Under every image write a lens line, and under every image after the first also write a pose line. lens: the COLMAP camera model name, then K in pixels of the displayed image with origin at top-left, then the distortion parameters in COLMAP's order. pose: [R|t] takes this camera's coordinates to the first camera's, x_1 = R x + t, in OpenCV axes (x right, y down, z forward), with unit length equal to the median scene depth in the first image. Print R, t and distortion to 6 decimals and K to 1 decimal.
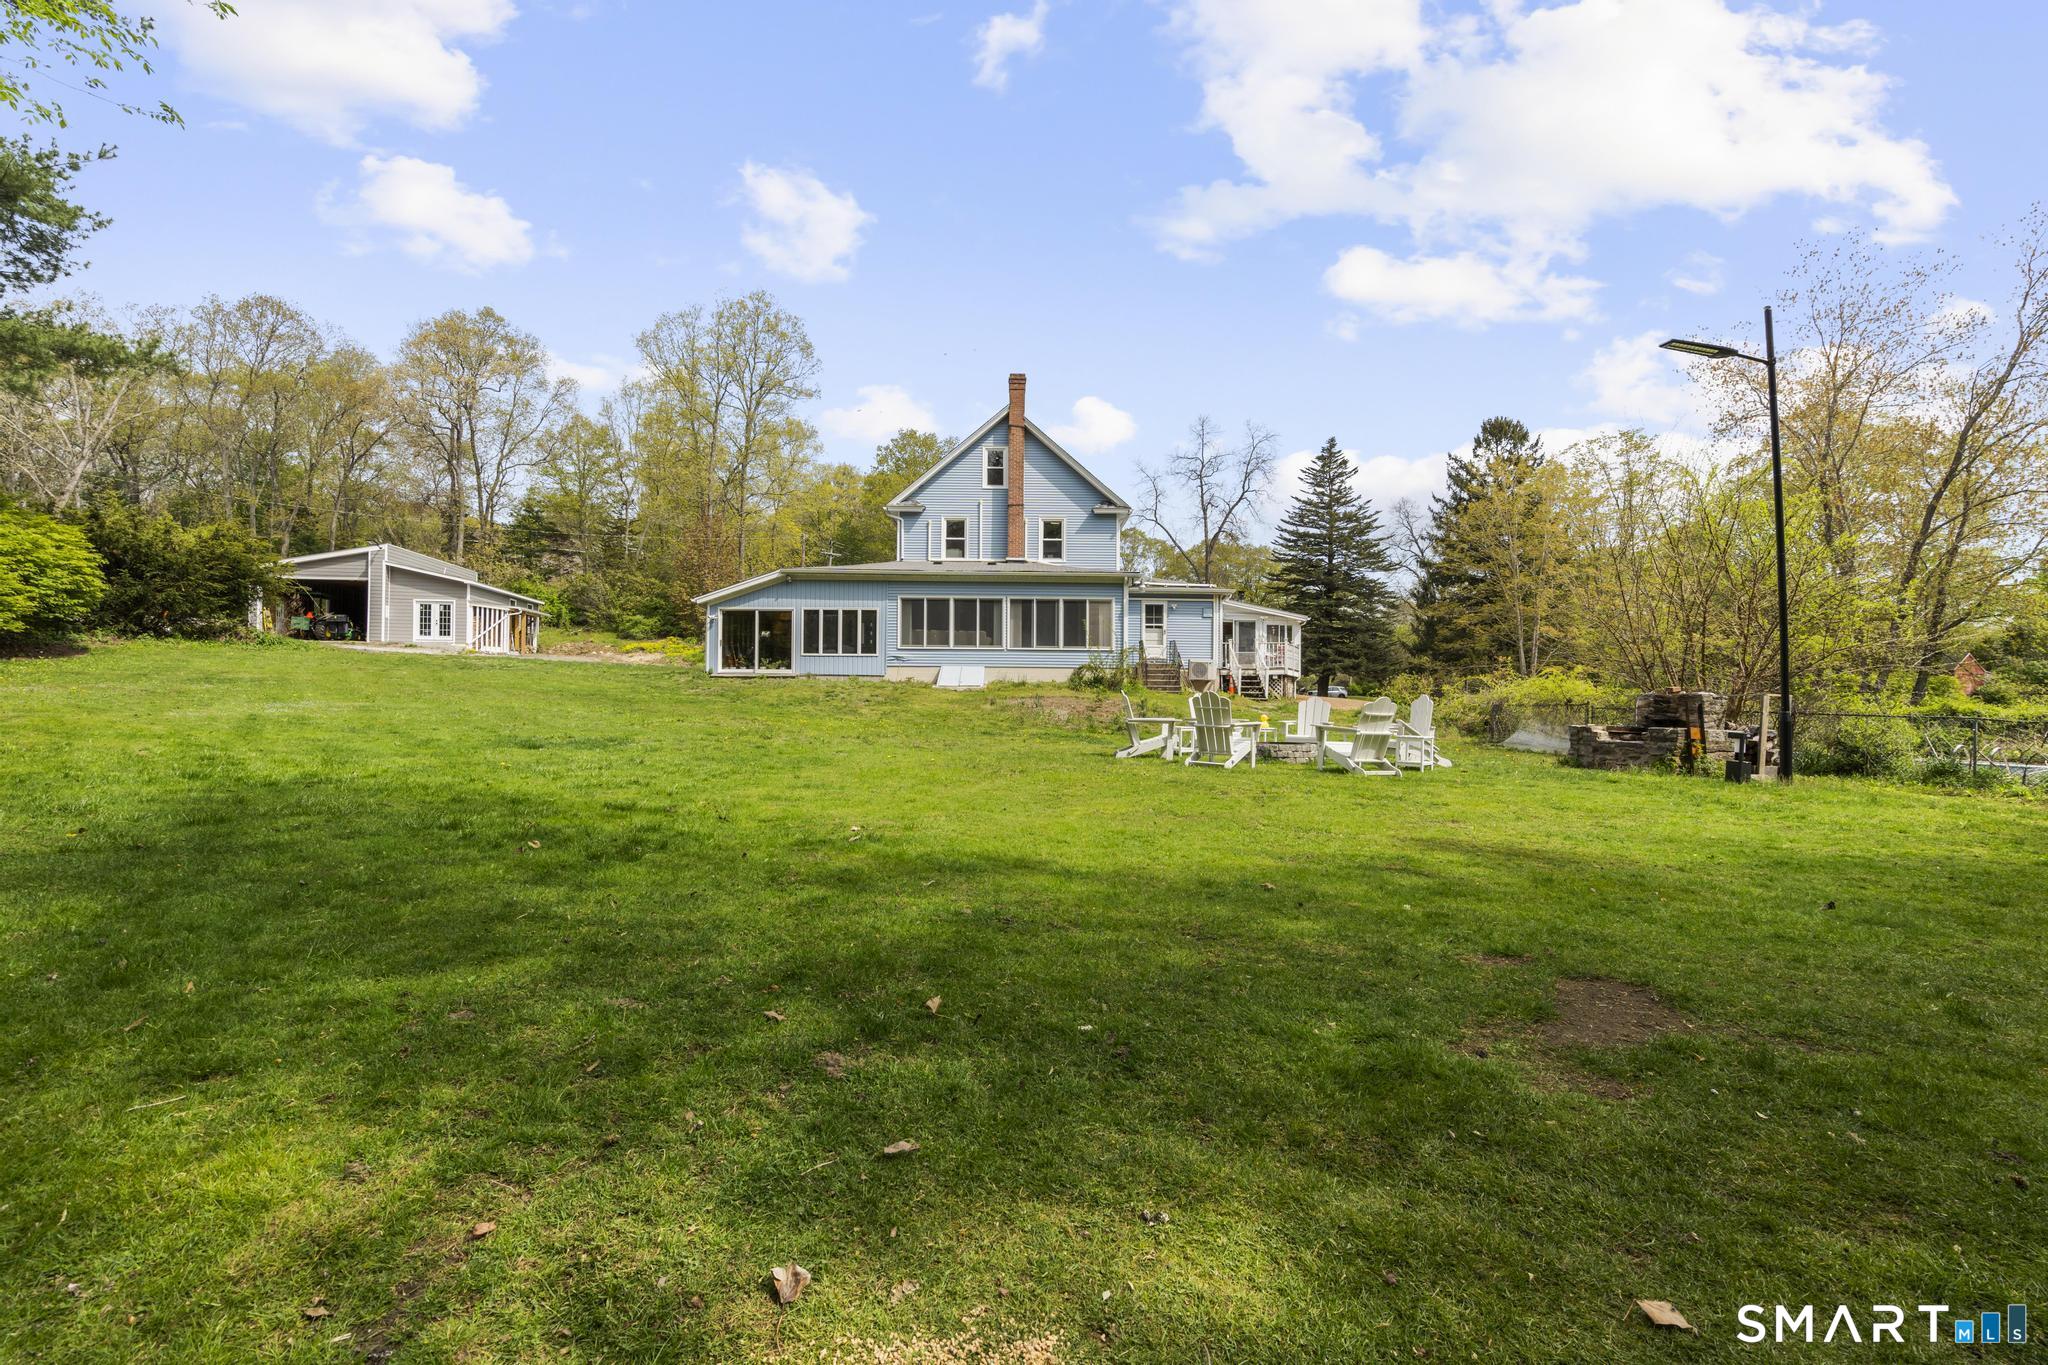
lens RADIAL K [[918.7, 0, 1024.0], [0, 918.7, 682.5], [0, 0, 1]] dist [-0.014969, 0.004331]
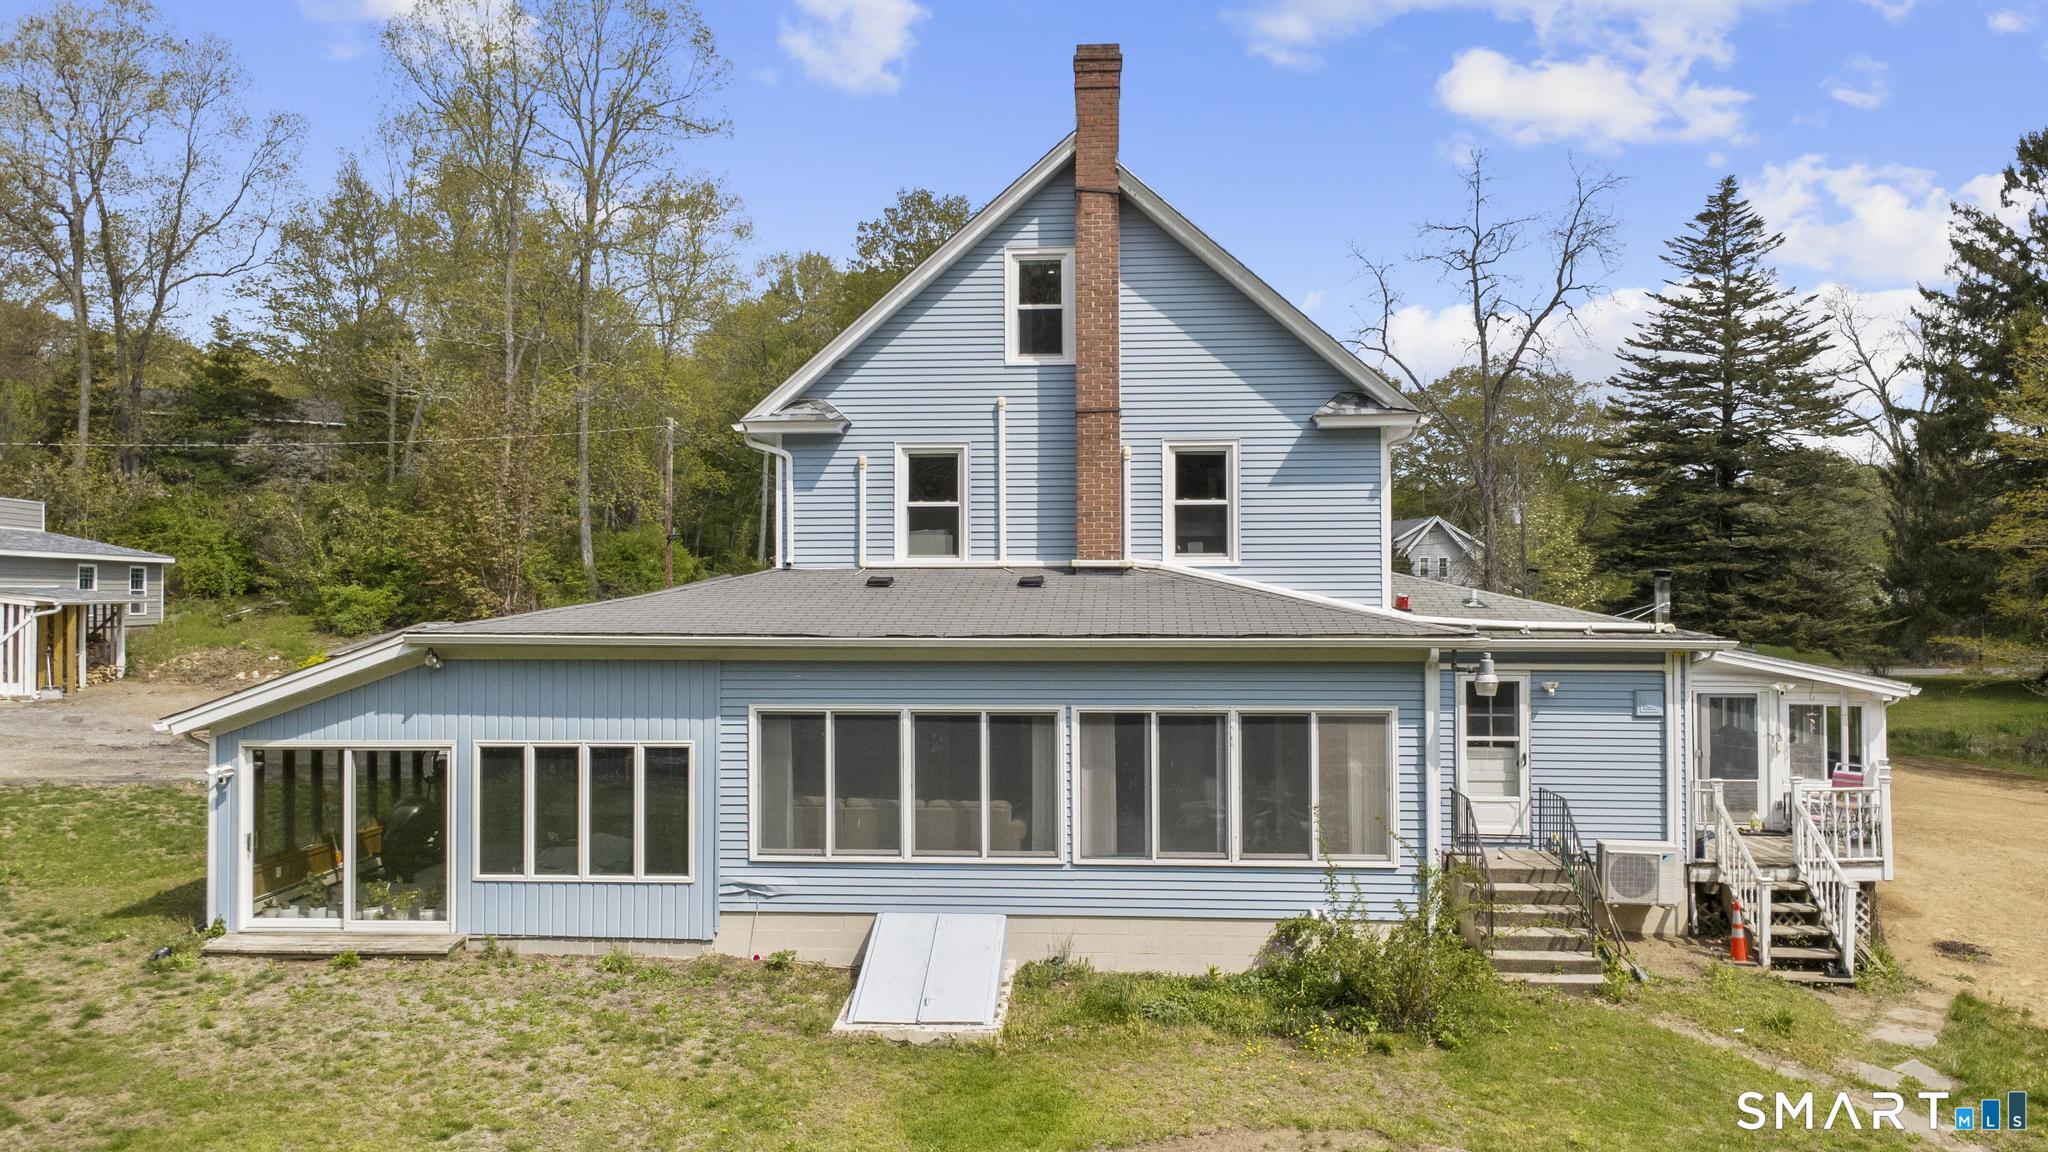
lens RADIAL K [[1435.6, 0, 1024.0], [0, 1435.6, 576.0], [0, 0, 1]] dist [0.037008, -0.051551]
pose [[0.996835, -0.011569, -0.078655, 0.005934], [0.011560, 0.999933, -0.000563, -0.127207], [0.078657, -0.000348, 0.996902, 0.432073]]
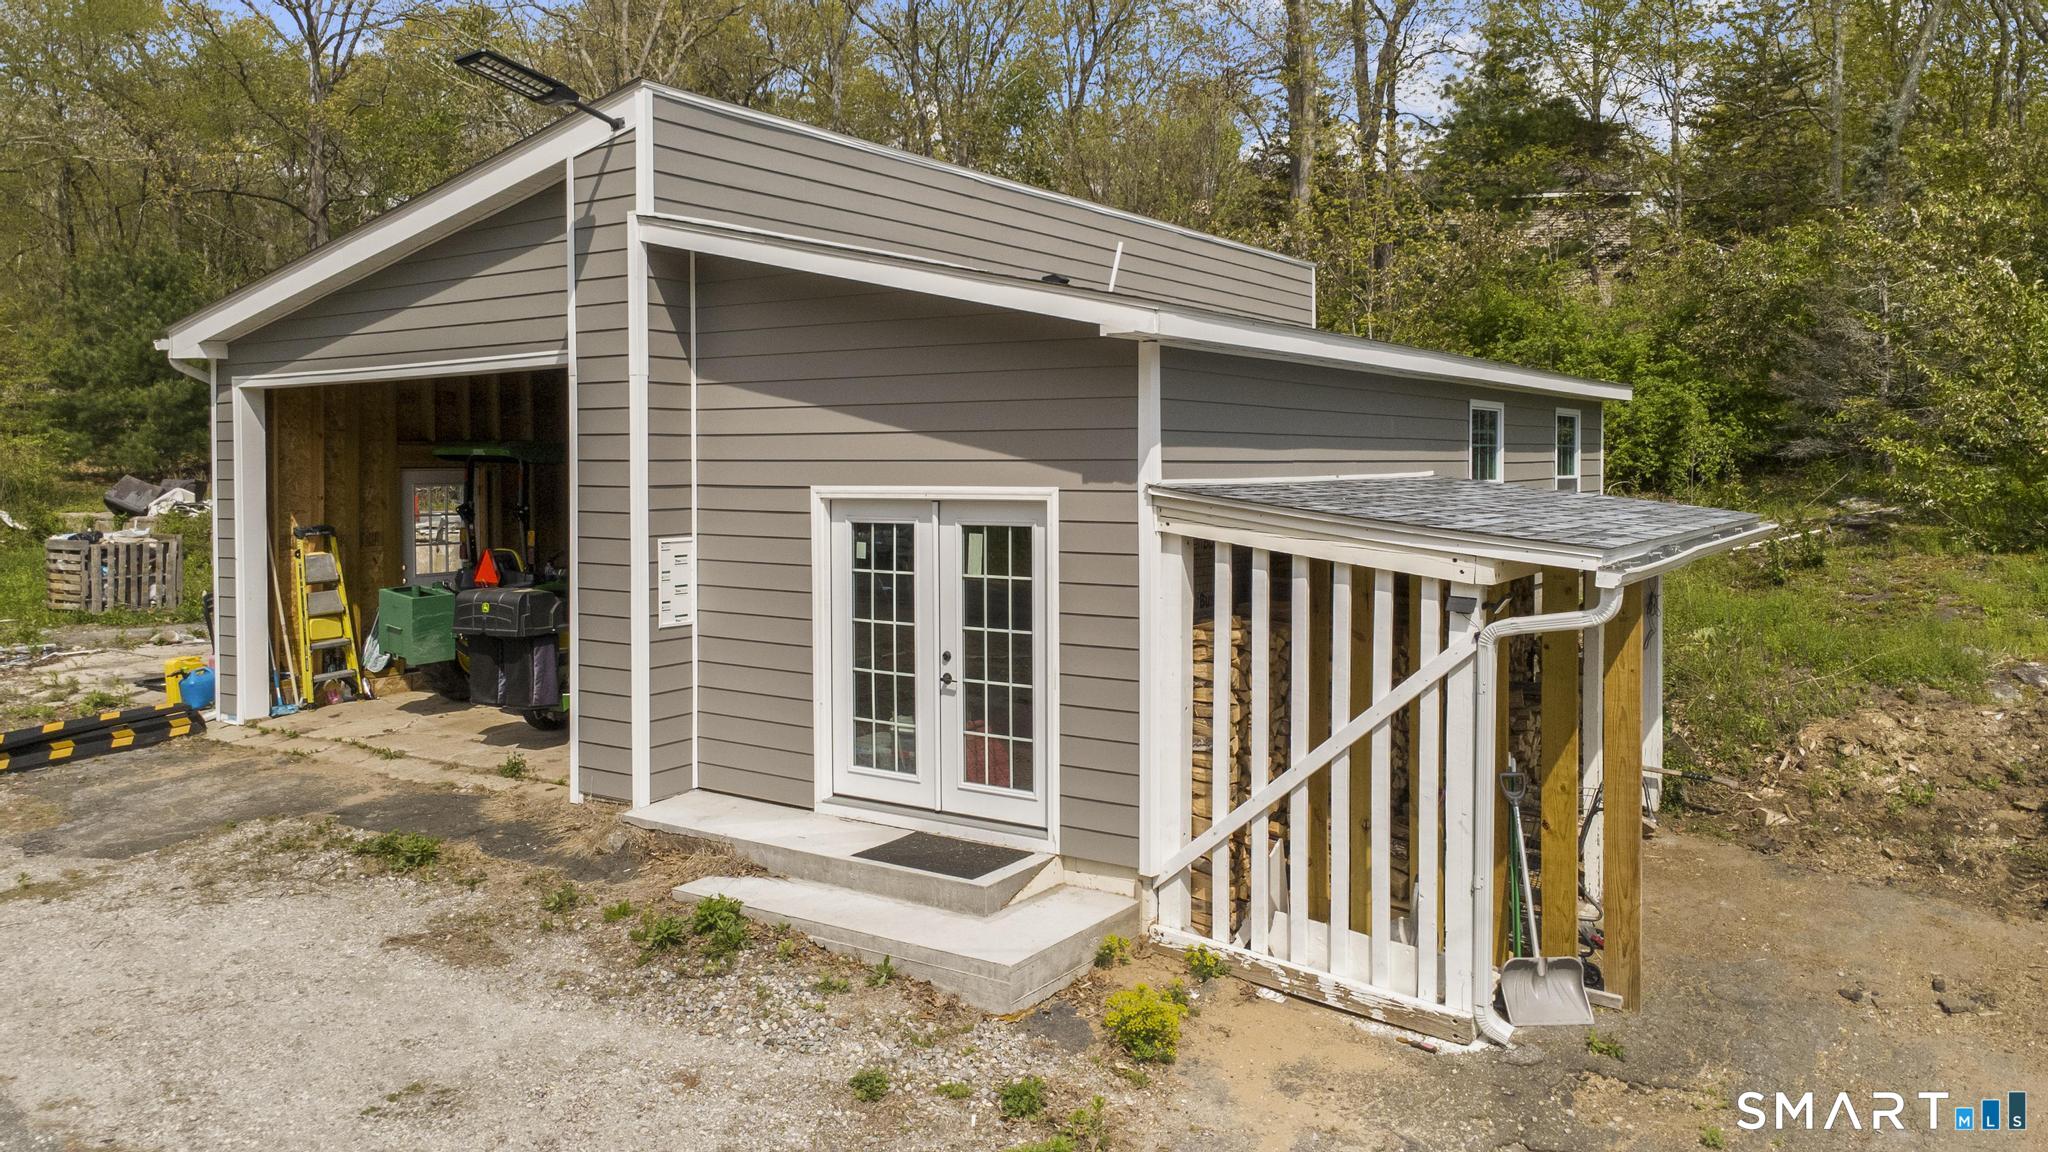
lens RADIAL K [[1435.6, 0, 1024.0], [0, 1435.6, 576.0], [0, 0, 1]] dist [0.037008, -0.051551]
pose [[0.707522, 0.042147, -0.705433, -0.714028], [0.022709, 0.996348, 0.082304, -0.135360], [0.706326, -0.074252, 0.703981, 1.248115]]
